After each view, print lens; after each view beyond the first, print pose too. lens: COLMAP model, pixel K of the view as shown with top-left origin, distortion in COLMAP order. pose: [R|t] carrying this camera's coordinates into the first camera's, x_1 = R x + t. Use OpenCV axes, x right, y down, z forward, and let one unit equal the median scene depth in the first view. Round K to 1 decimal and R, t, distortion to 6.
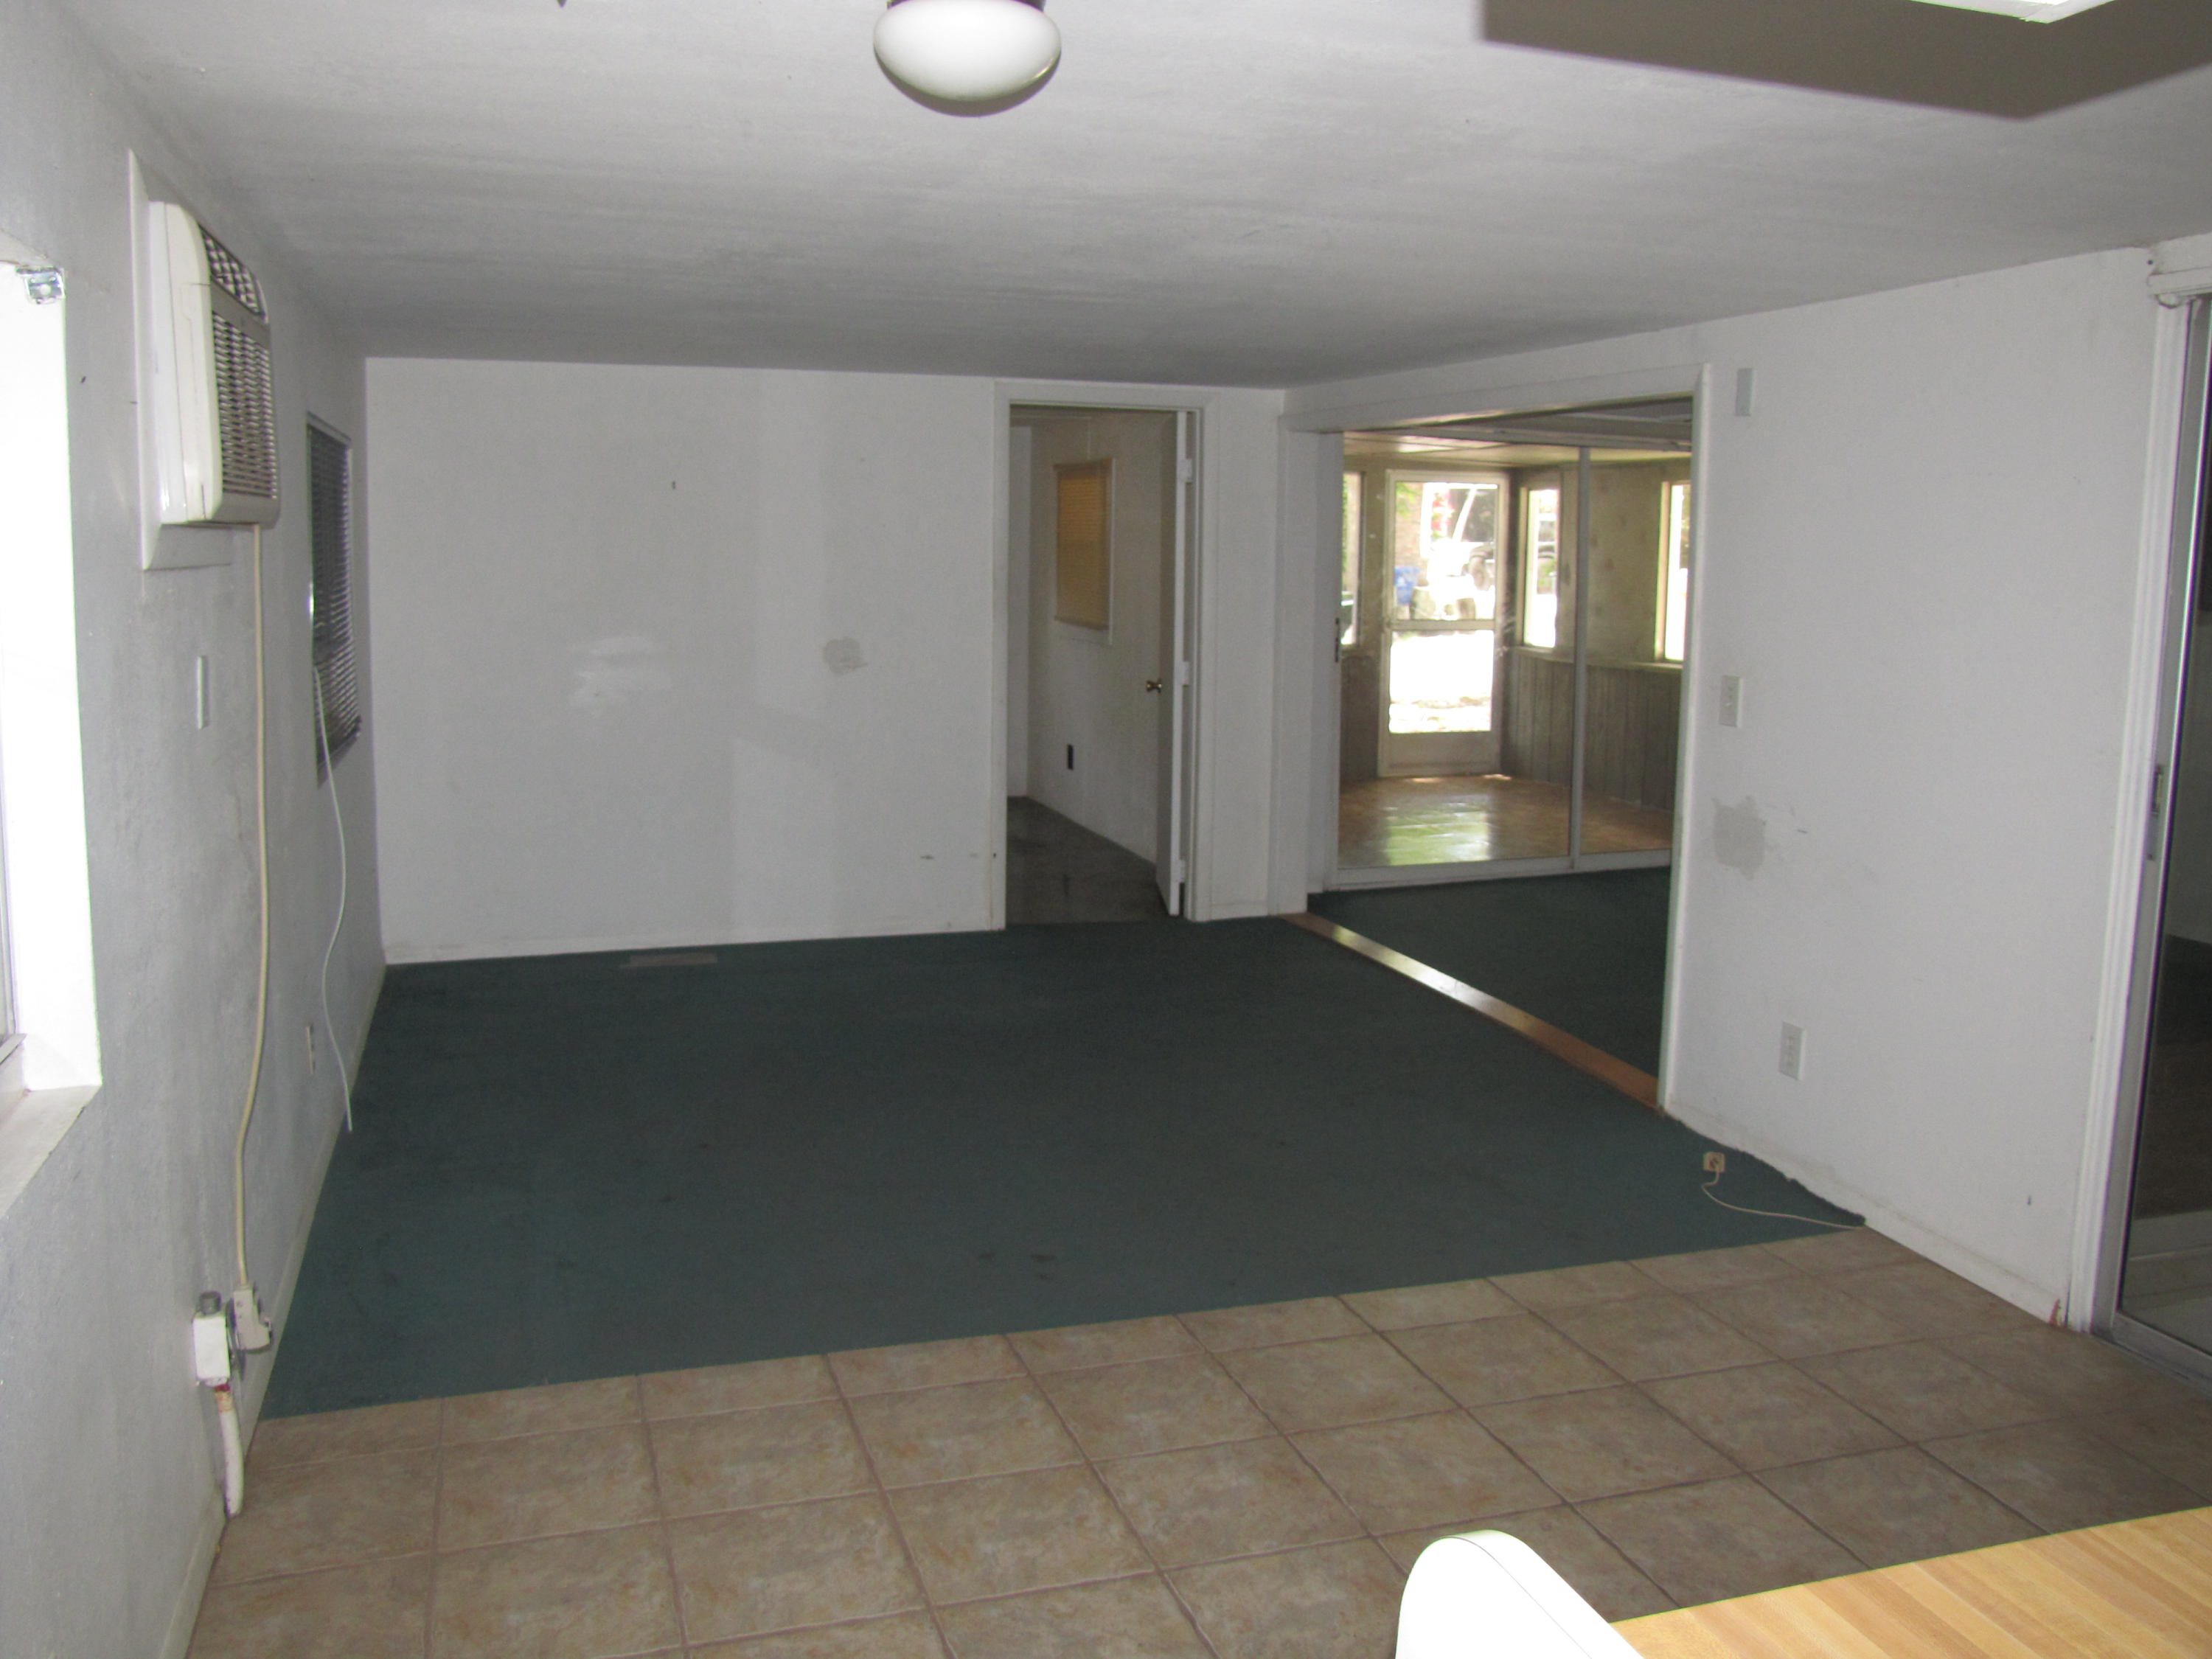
lens RADIAL K [[1838.7, 0, 1106.0], [0, 1838.7, 829.5], [0, 0, 1]] dist [0.000774, 0.000965]
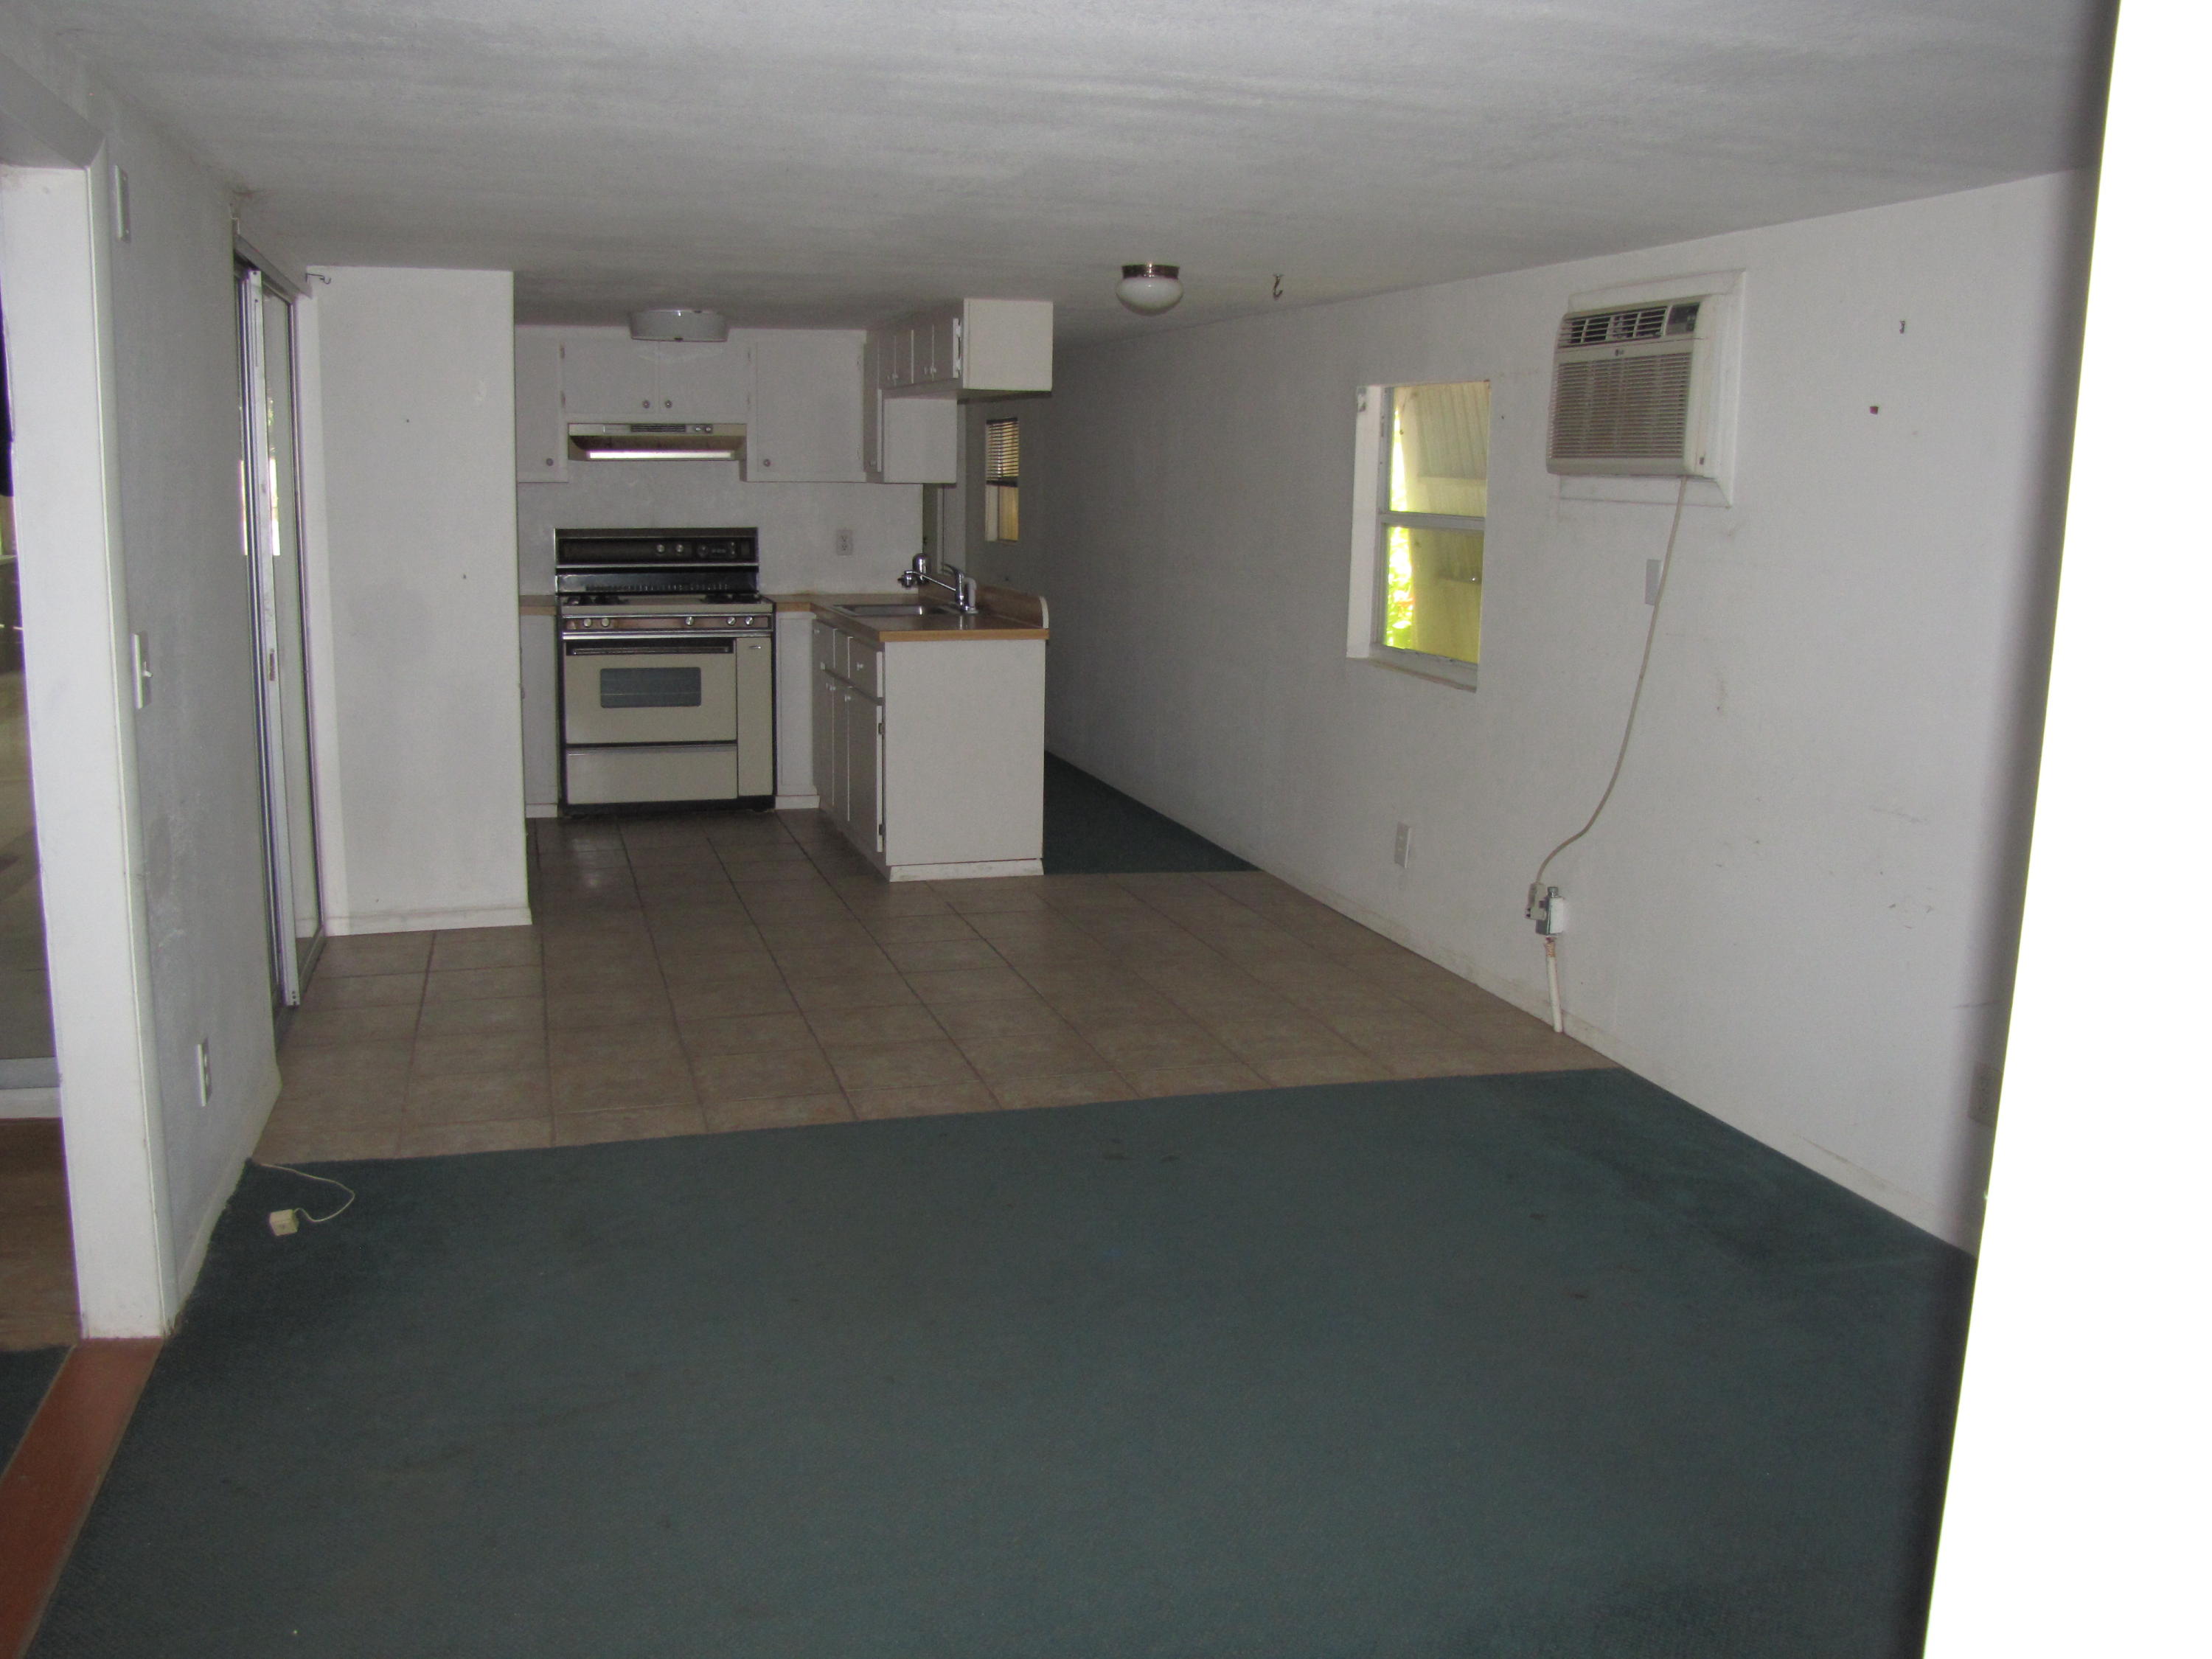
lens RADIAL K [[1838.7, 0, 1106.0], [0, 1838.7, 829.5], [0, 0, 1]] dist [0.000774, 0.000965]
pose [[-0.999558, -0.029078, -0.006236, -0.018244], [-0.029481, 0.941256, 0.336404, -0.323052], [-0.003912, 0.336439, -0.941697, 2.138215]]
